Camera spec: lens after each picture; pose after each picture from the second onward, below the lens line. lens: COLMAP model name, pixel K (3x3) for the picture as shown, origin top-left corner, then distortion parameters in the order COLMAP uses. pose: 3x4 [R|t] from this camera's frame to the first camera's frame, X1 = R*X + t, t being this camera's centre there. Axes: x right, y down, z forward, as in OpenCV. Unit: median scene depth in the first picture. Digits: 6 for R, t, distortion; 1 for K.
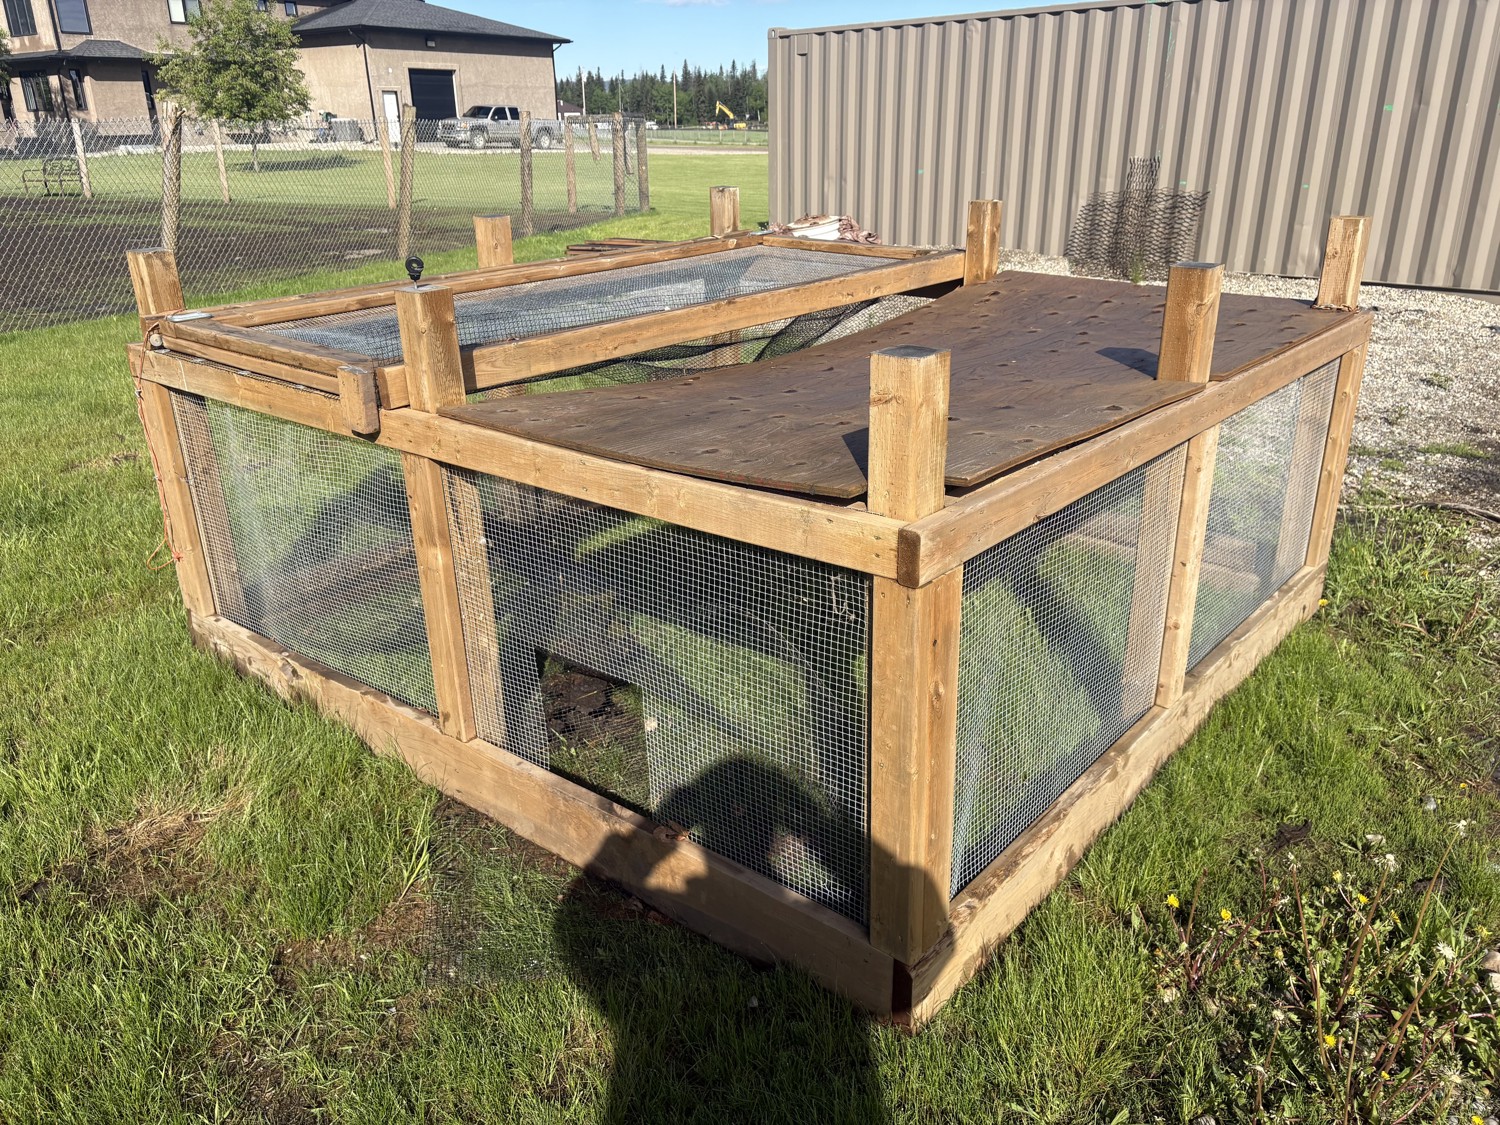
lens RADIAL K [[1144.1, 0, 753.3], [0, 1144.1, 563.3], [0, 0, 1]] dist [0.016558, -0.006992]
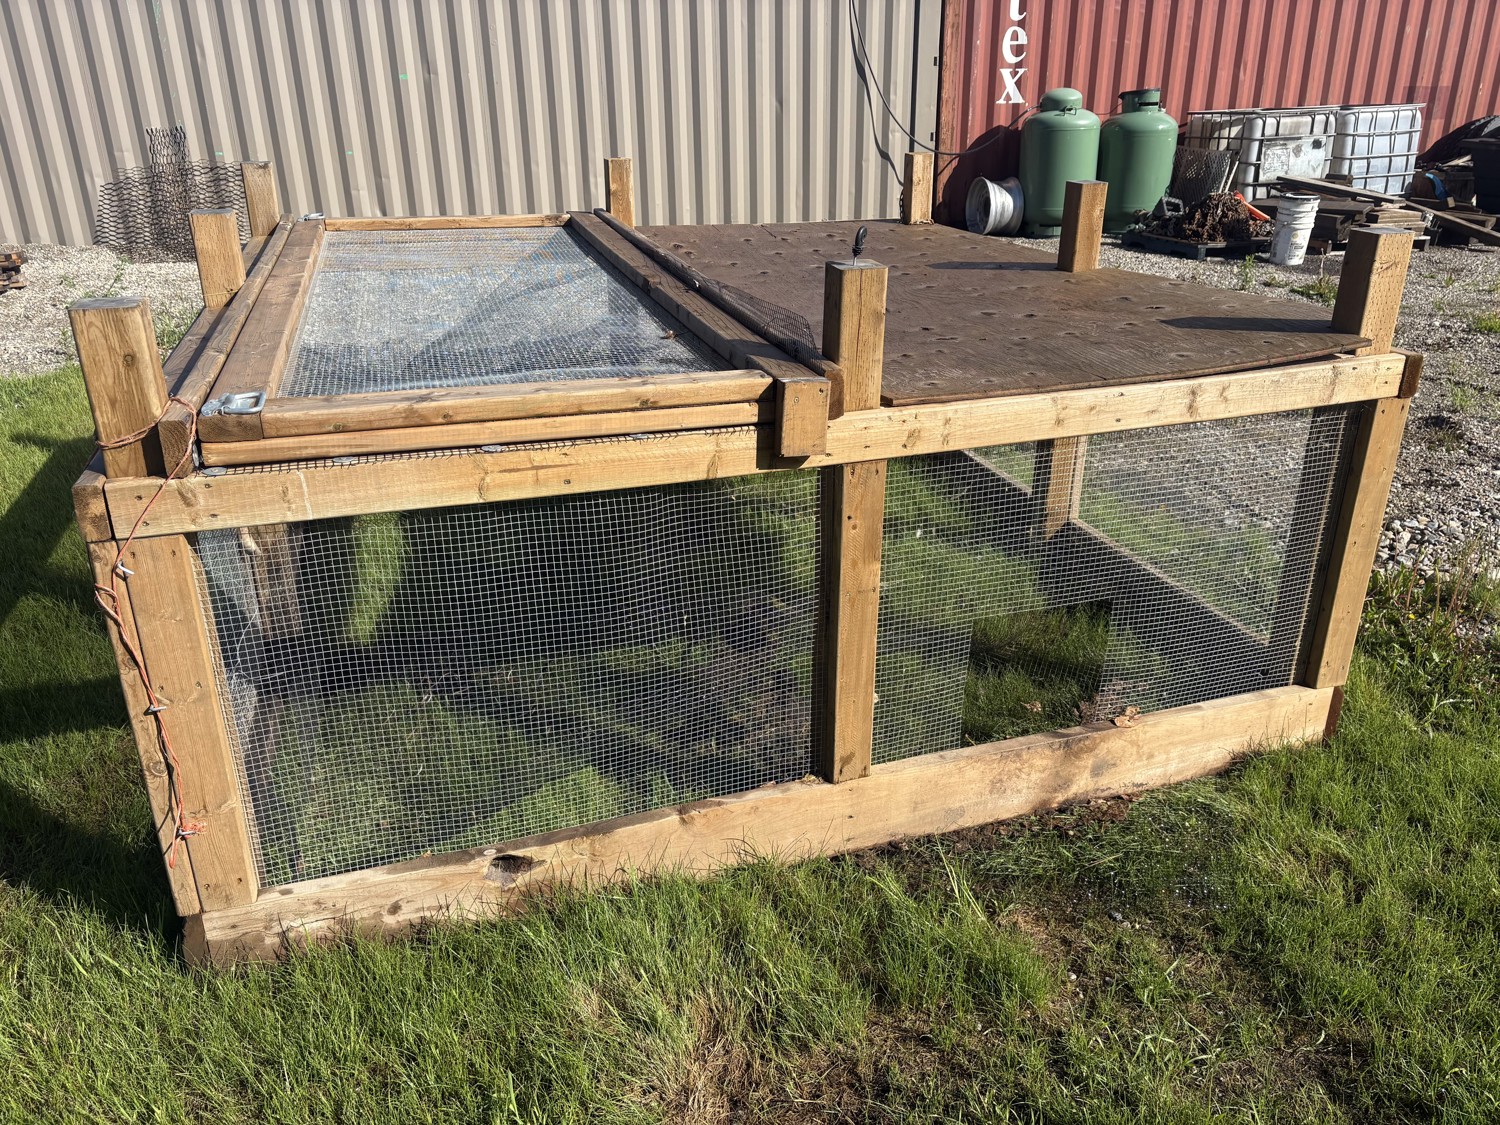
lens RADIAL K [[1144.1, 0, 754.0], [0, 1144.1, 562.3], [0, 0, 1]] dist [0.016558, -0.006992]
pose [[0.548428, -0.318759, 0.773058, -0.258332], [0.303903, 0.937255, 0.170867, -0.049844], [-0.779018, 0.141226, 0.610889, 0.142321]]
